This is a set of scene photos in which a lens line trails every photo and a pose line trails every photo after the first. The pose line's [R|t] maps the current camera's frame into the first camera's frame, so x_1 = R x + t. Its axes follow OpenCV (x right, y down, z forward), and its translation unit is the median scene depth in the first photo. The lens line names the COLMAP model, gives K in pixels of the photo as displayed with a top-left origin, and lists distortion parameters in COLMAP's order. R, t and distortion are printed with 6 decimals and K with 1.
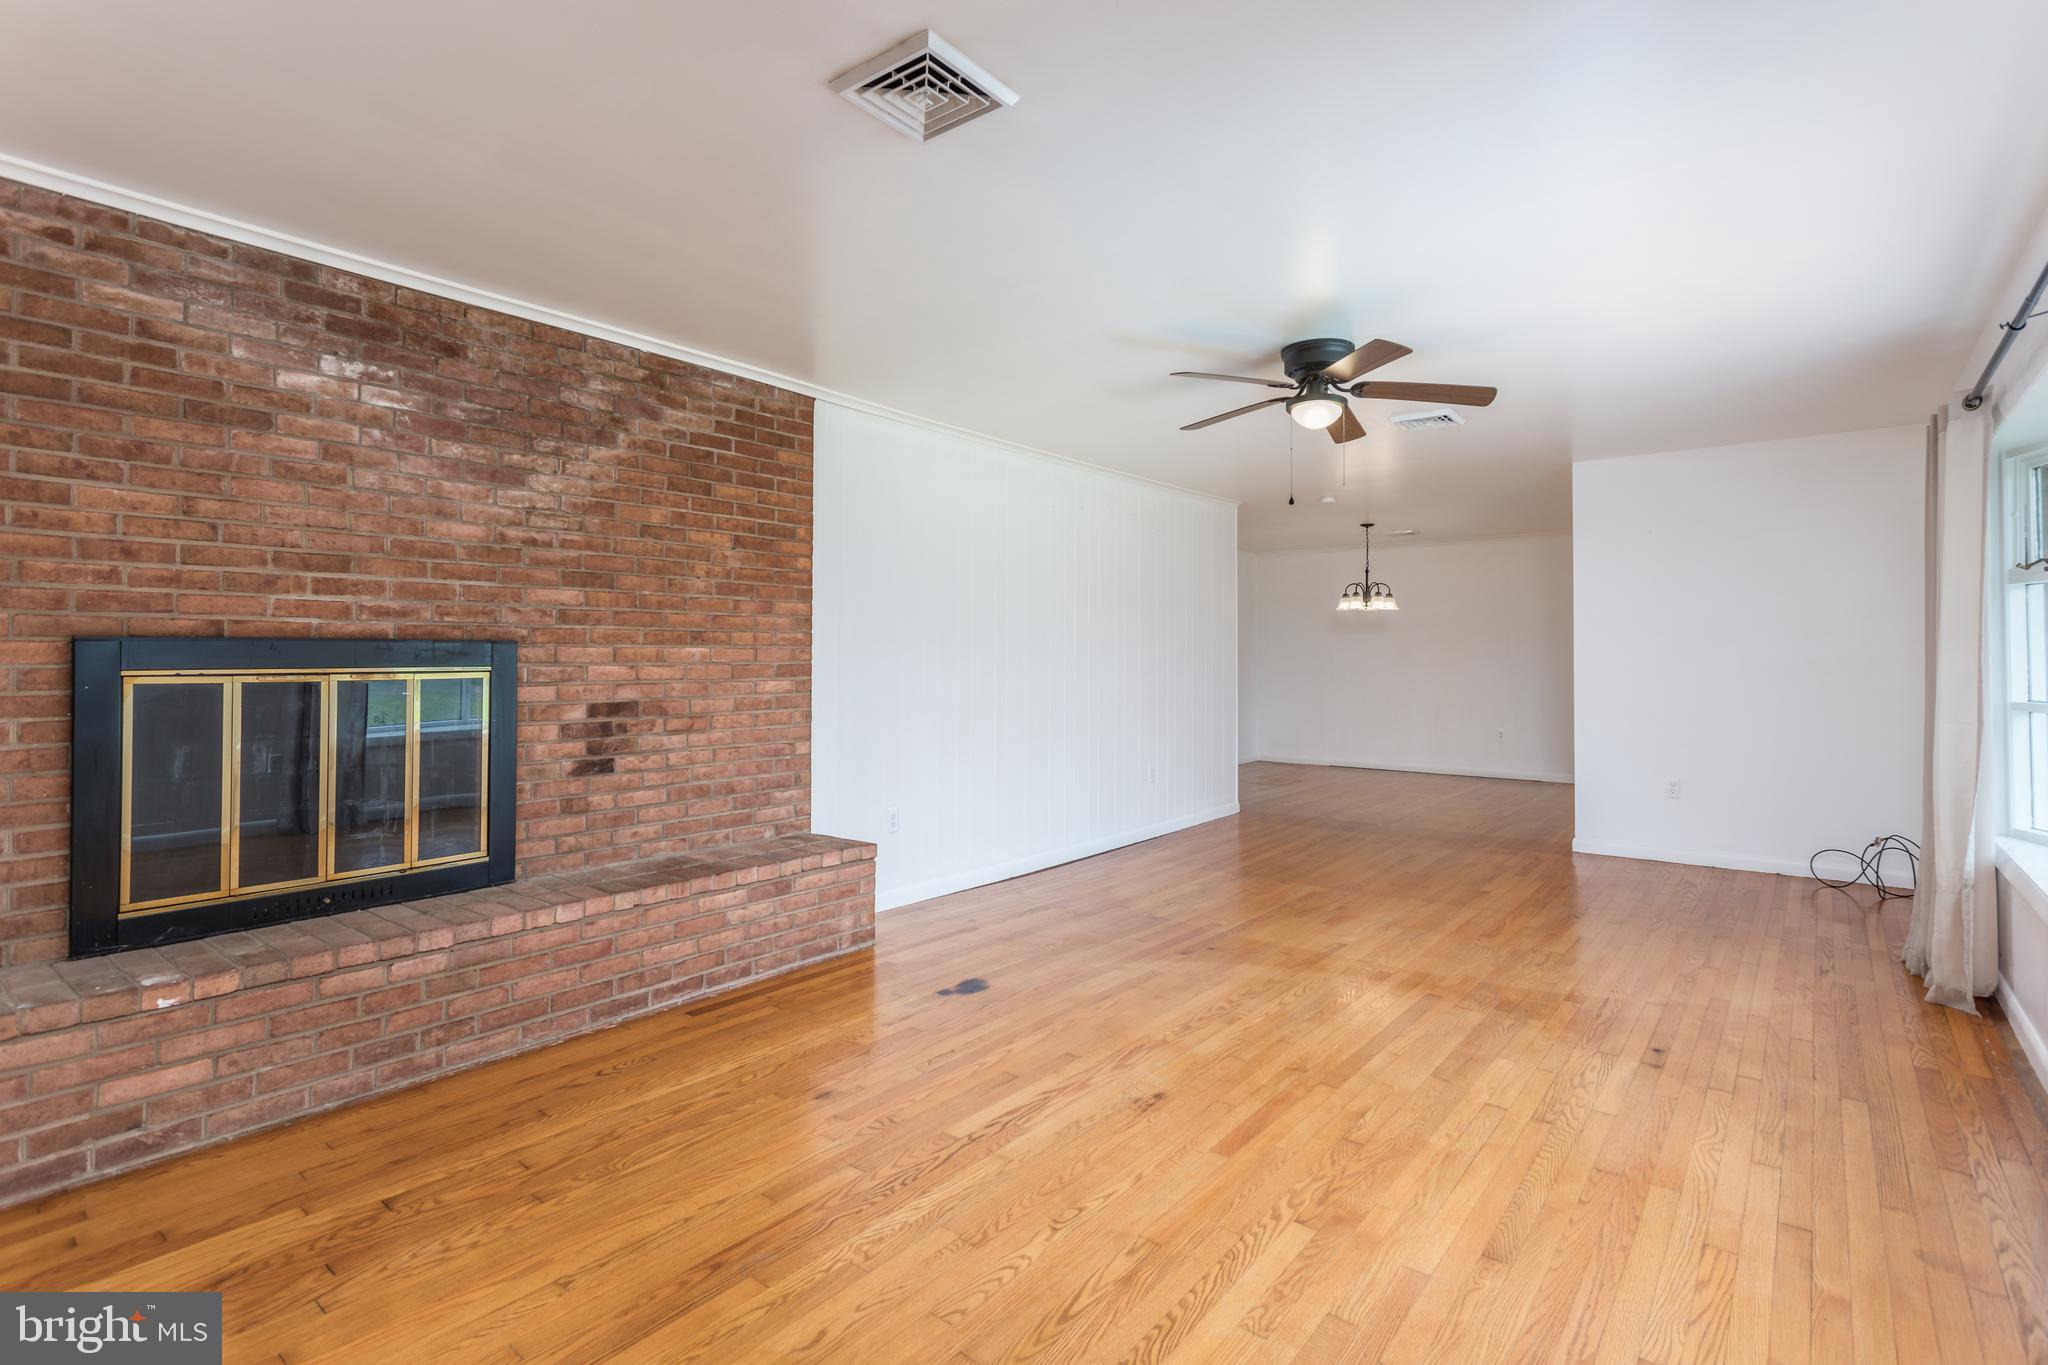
lens RADIAL K [[979.9, 0, 1020.7], [0, 979.9, 656.5], [0, 0, 1]] dist [0.006769, 0.000184]
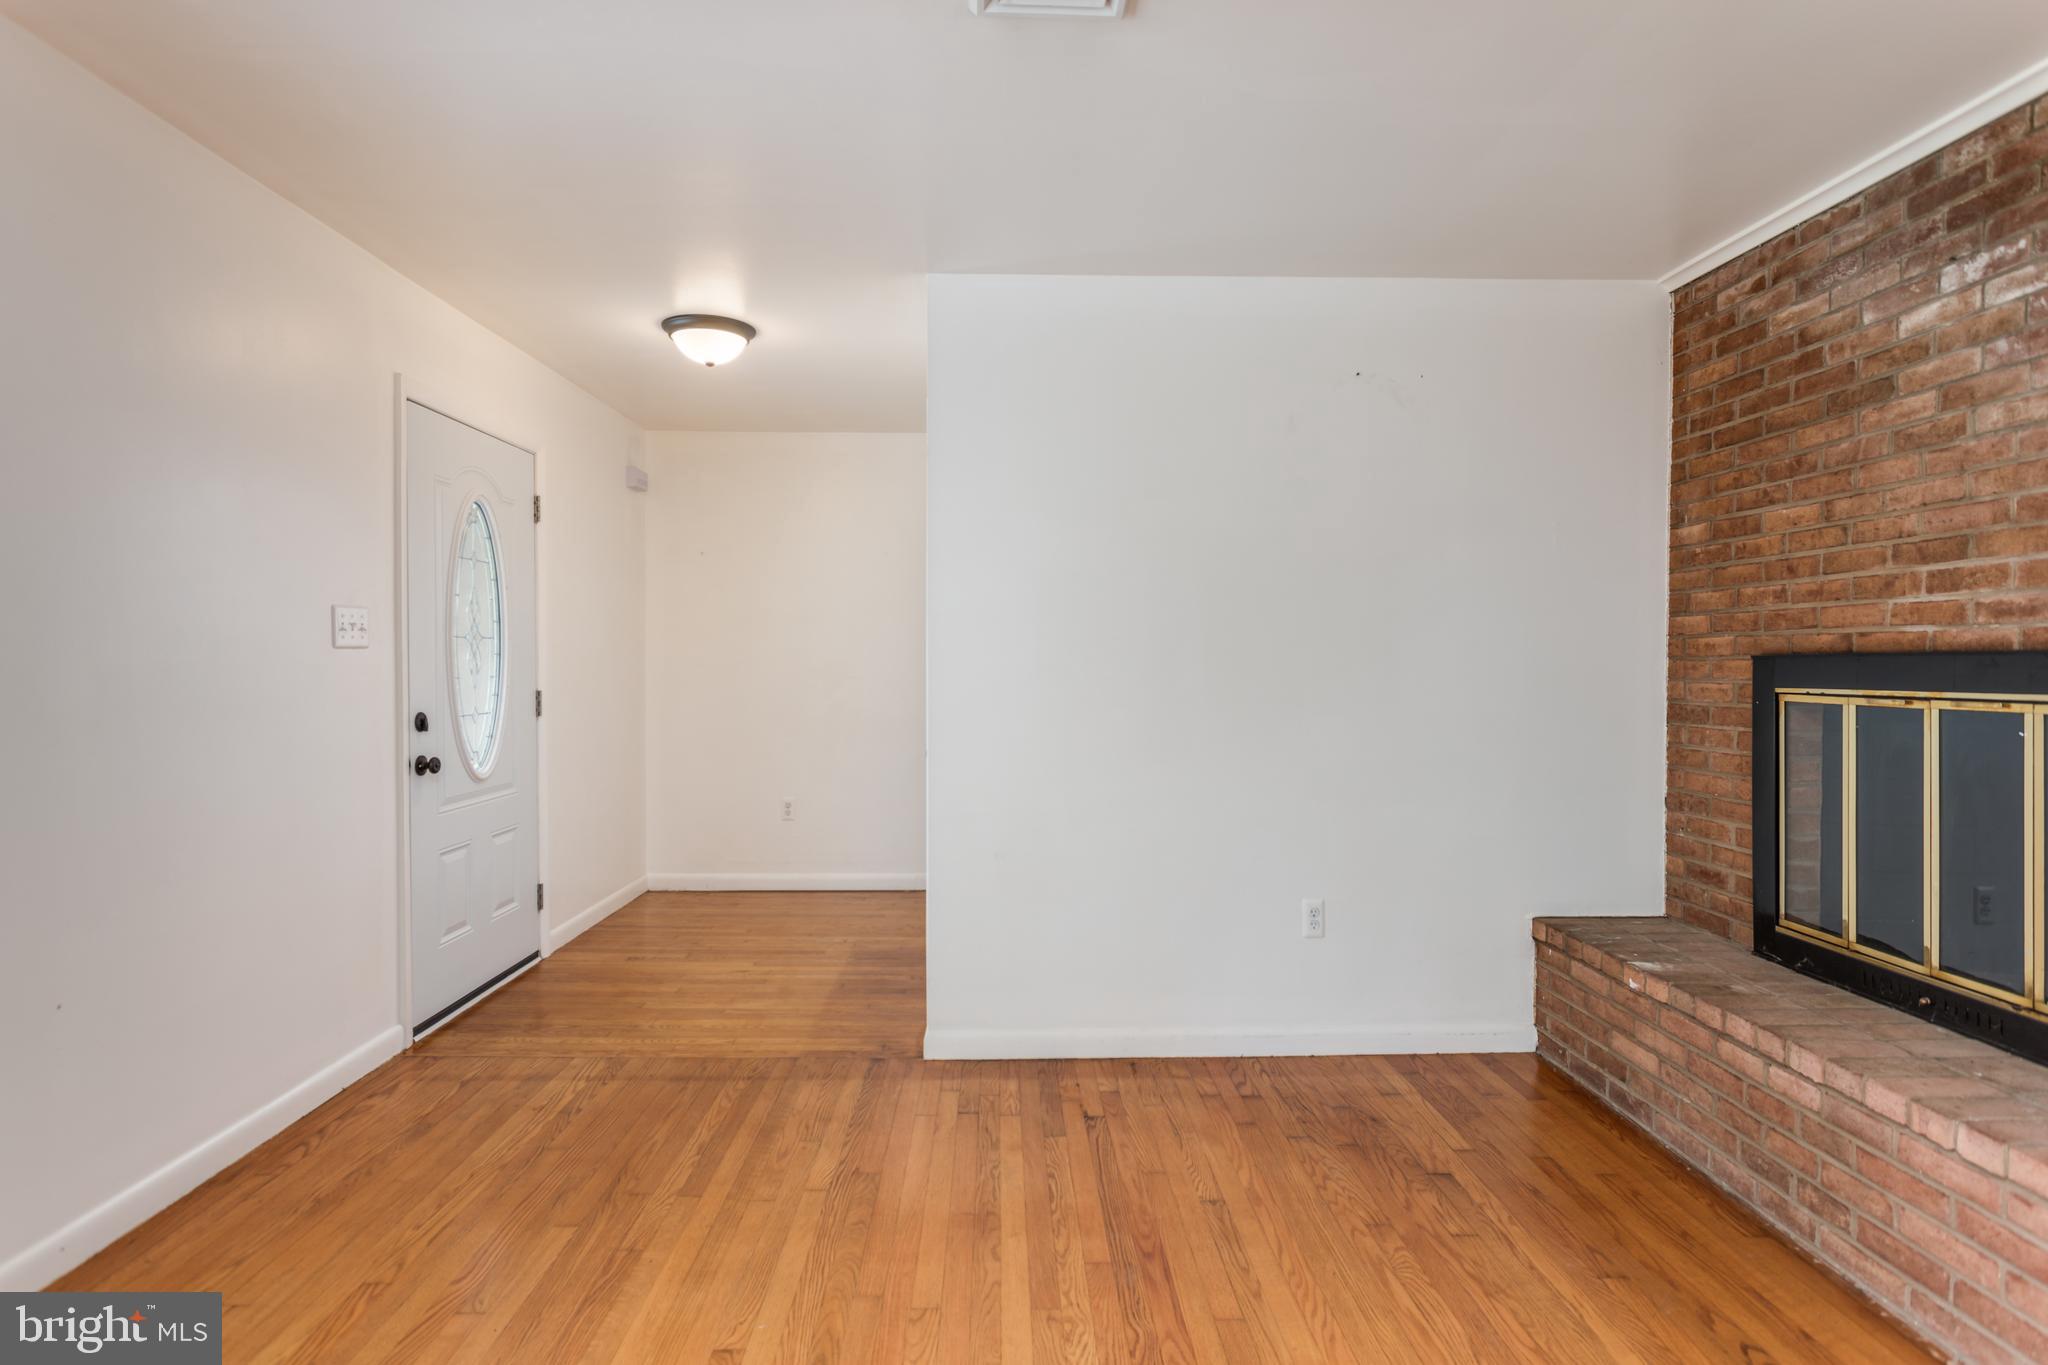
lens RADIAL K [[1051.6, 0, 1024.0], [0, 1051.6, 682.5], [0, 0, 1]] dist [0.012310, 0.000727]
pose [[-0.759984, 0.011519, -0.649840, 0.354353], [-0.000703, 0.999828, 0.018545, -0.009697], [0.649942, 0.014551, -0.759845, 1.203207]]
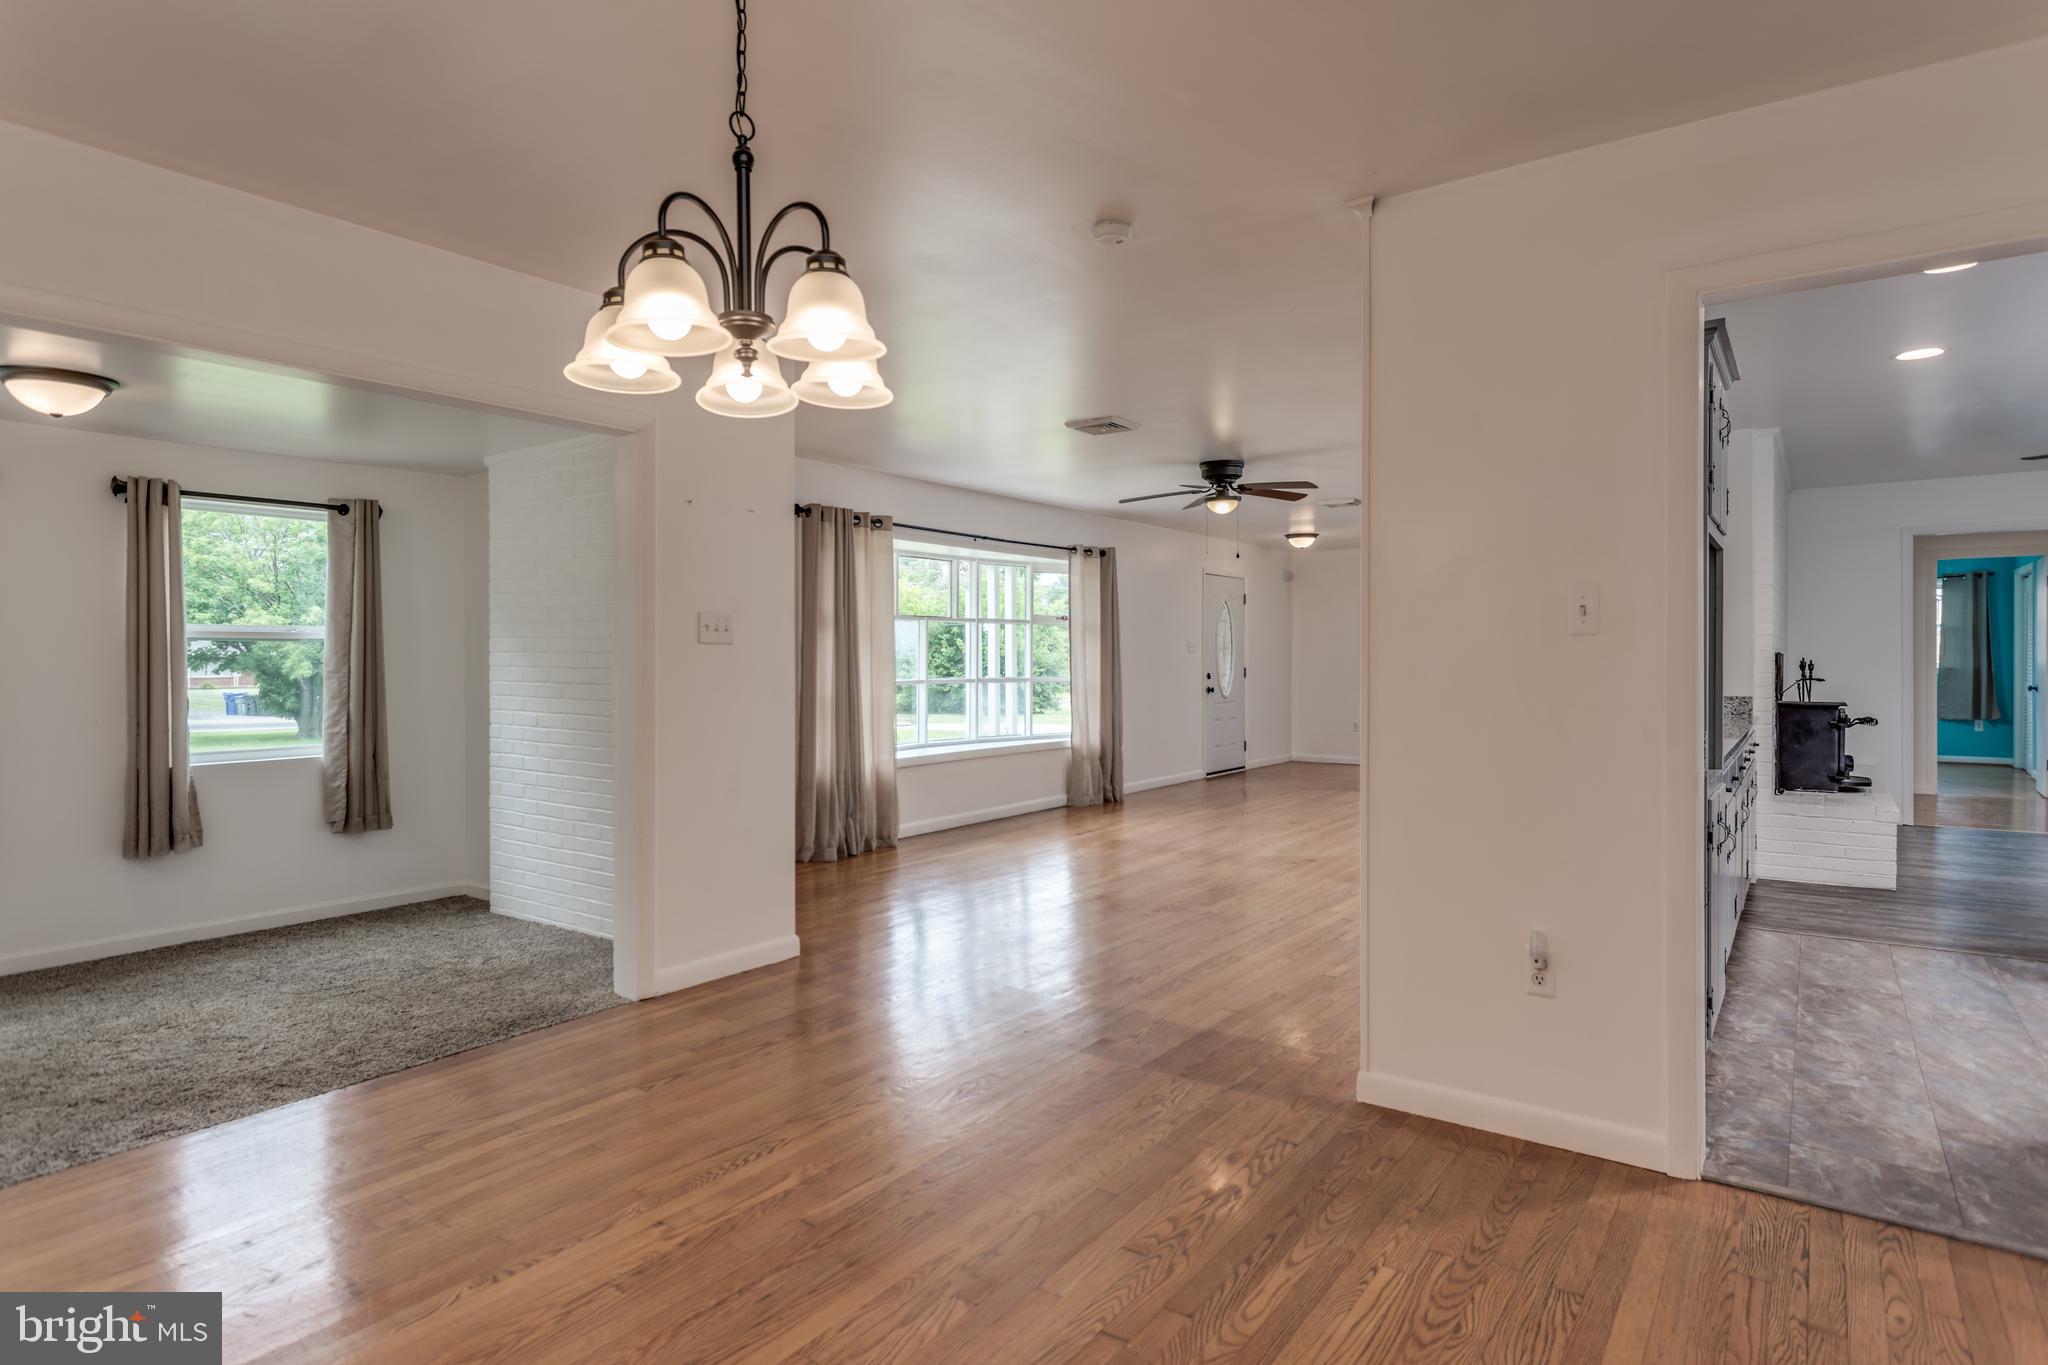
lens RADIAL K [[1110.6, 0, 1026.7], [0, 1110.6, 665.0], [0, 0, 1]] dist [0.004493, -0.000086]
pose [[-0.998098, -0.001810, -0.061618, 0.919703], [-0.001419, 0.999979, -0.006391, 0.038467], [0.061628, -0.006291, -0.998079, 3.476459]]
